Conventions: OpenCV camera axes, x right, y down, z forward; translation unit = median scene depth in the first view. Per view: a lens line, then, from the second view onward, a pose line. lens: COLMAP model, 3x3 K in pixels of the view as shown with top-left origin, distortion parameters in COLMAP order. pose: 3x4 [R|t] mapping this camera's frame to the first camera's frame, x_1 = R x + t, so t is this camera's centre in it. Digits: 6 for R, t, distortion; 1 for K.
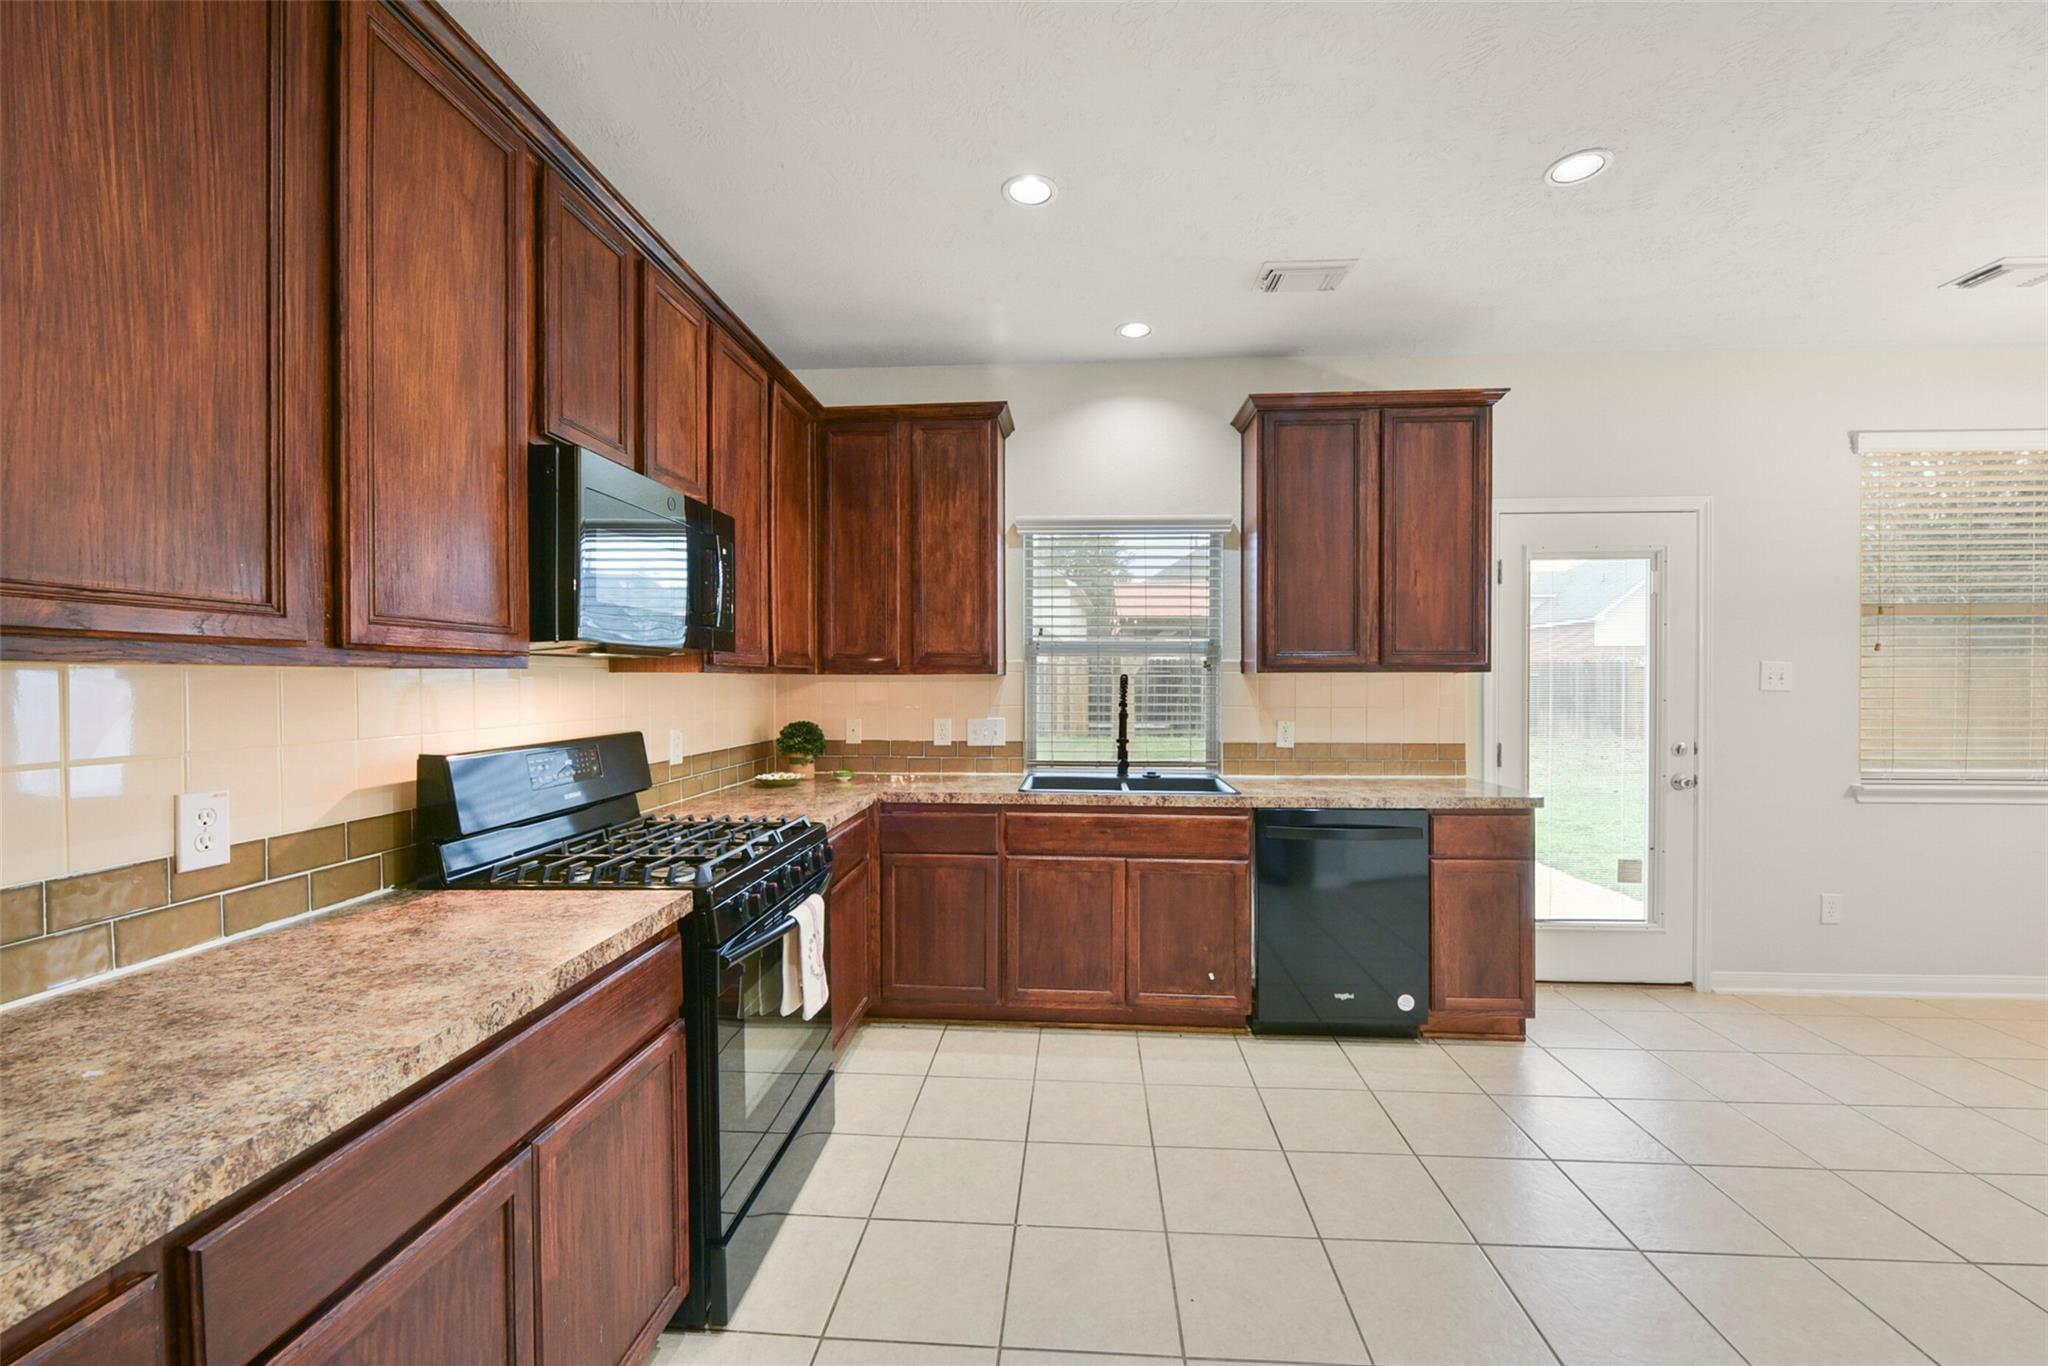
lens RADIAL K [[816.5, 0, 1029.2], [0, 816.5, 686.2], [0, 0, 1]] dist [-0.011015, 0.000214]
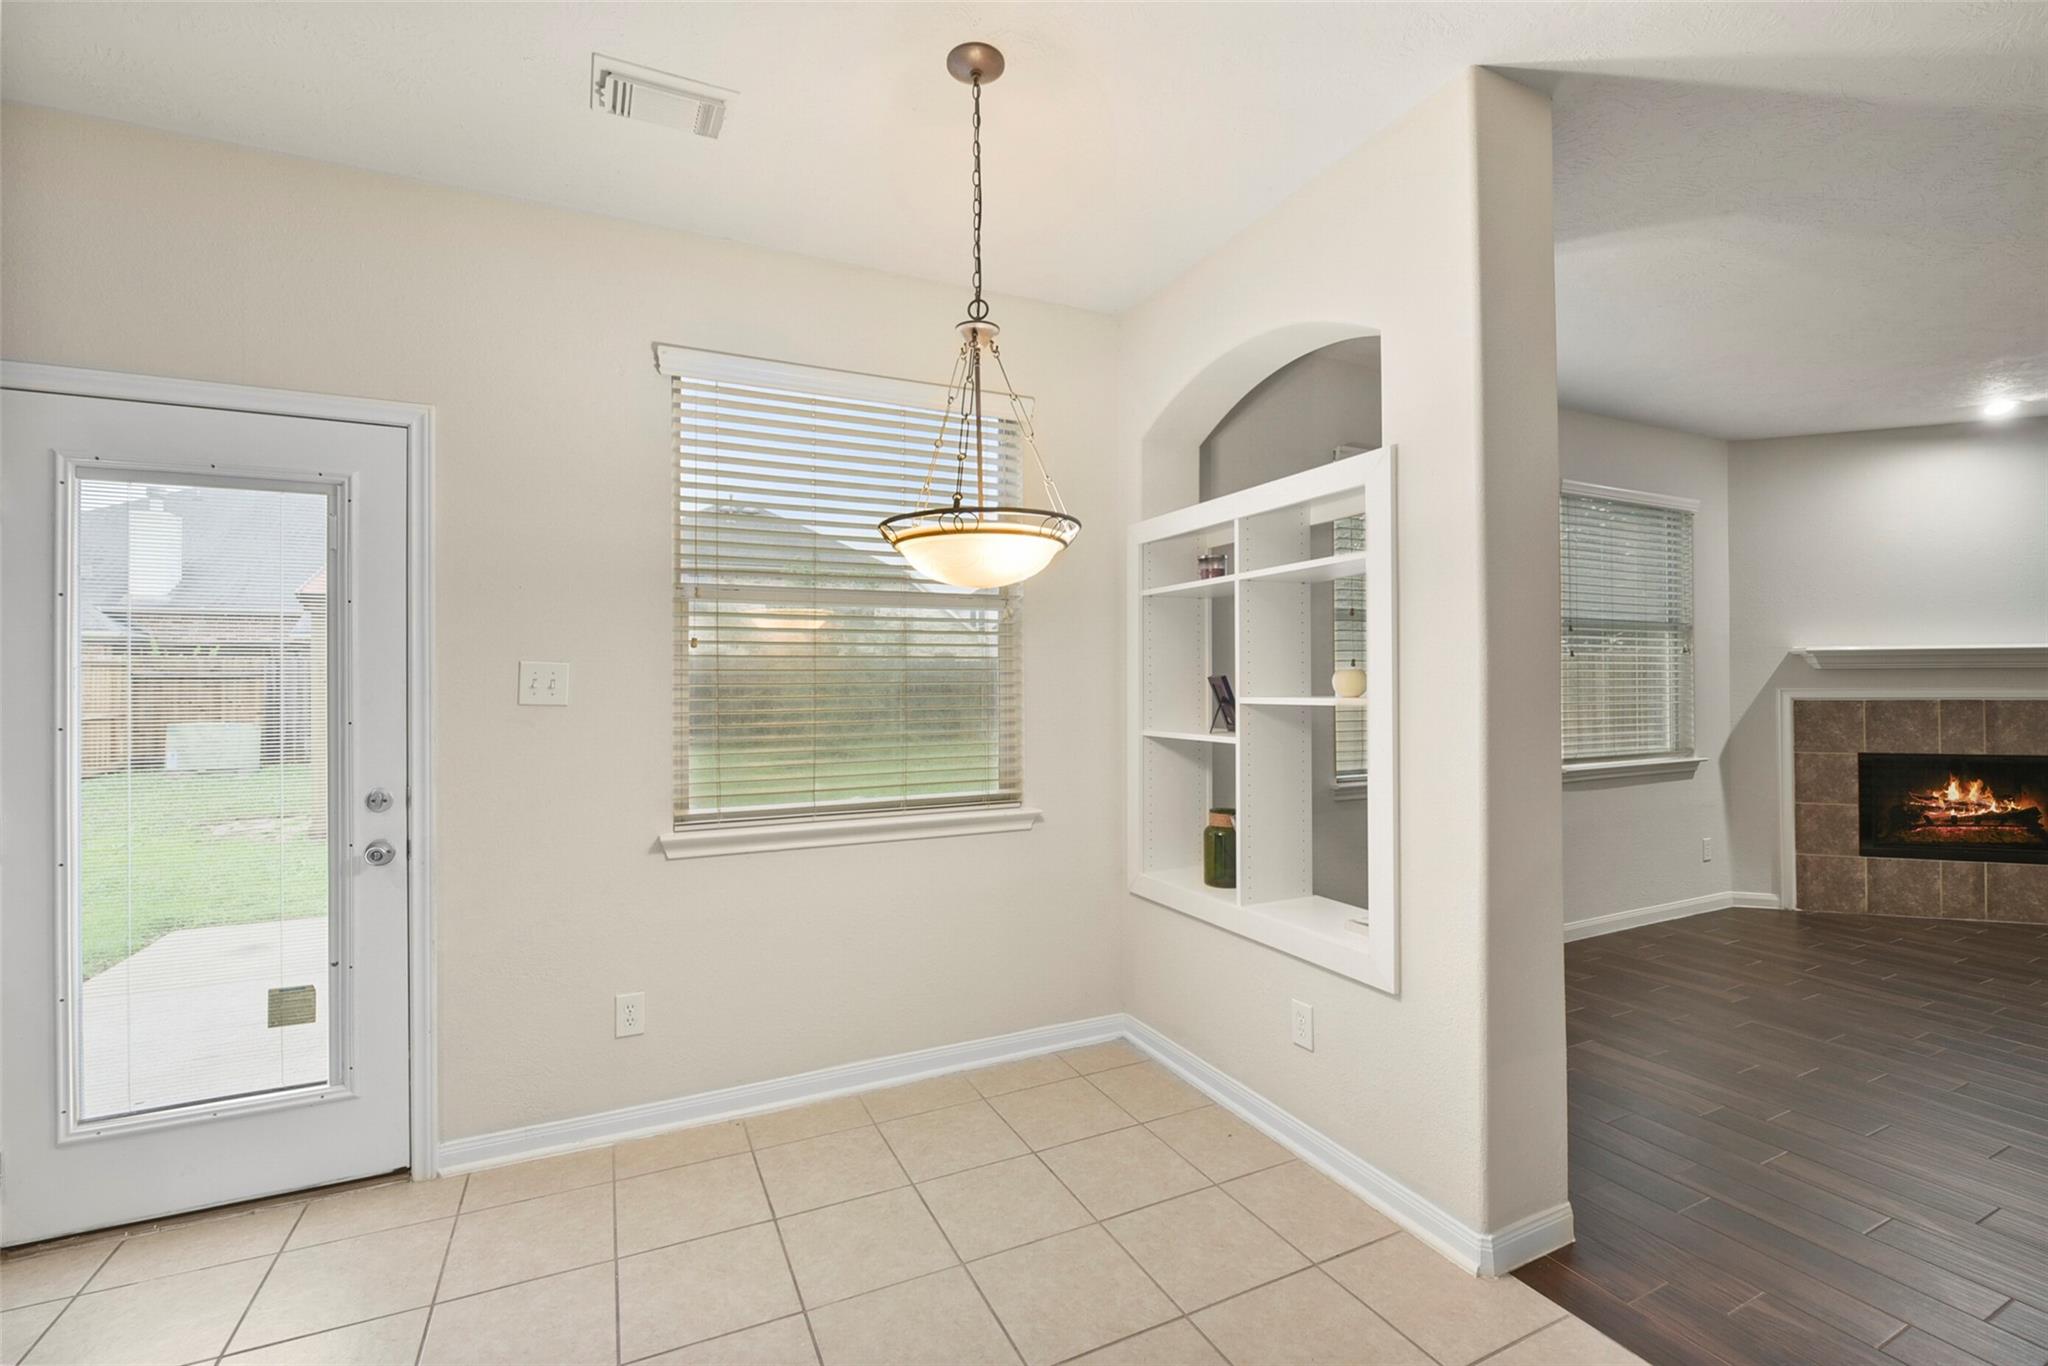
lens RADIAL K [[885.5, 0, 1011.1], [0, 885.5, 680.6], [0, 0, 1]] dist [-0.015792, 0.000193]
pose [[0.871869, -0.002570, 0.489732, 1.024792], [0.011365, 0.999823, -0.014985, 0.000653], [-0.489607, 0.018631, 0.871744, 0.187636]]
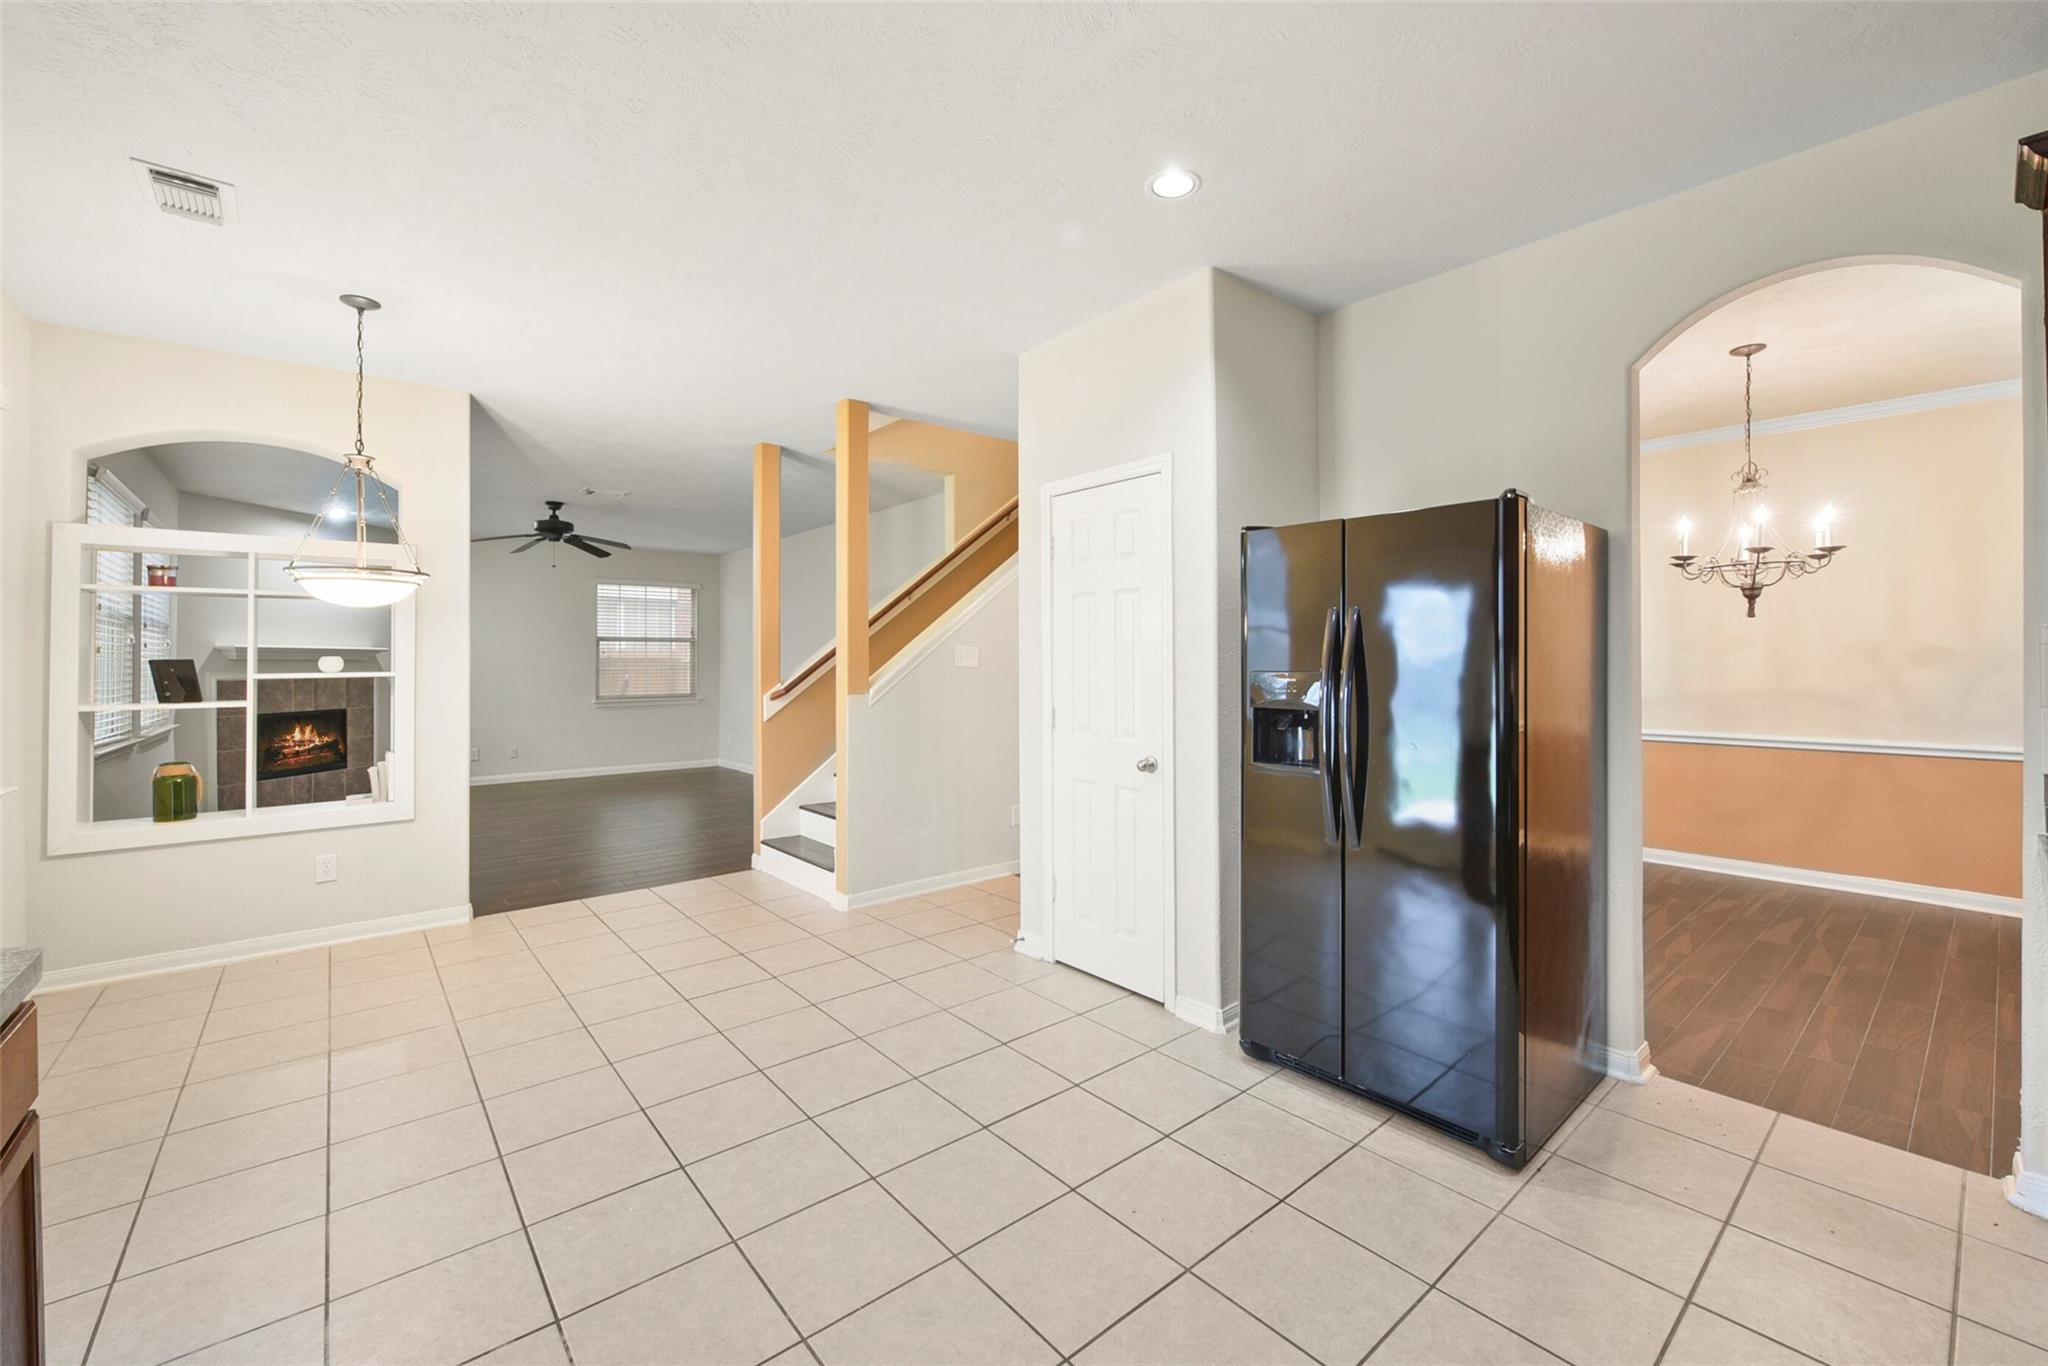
lens RADIAL K [[816.5, 0, 1031.7], [0, 816.5, 653.8], [0, 0, 1]] dist [-0.011015, 0.000214]
pose [[-0.694632, 0.011282, 0.719277, -0.019165], [0.010315, 0.999930, -0.005722, -0.007194], [-0.719291, 0.003445, -0.694700, 0.866392]]
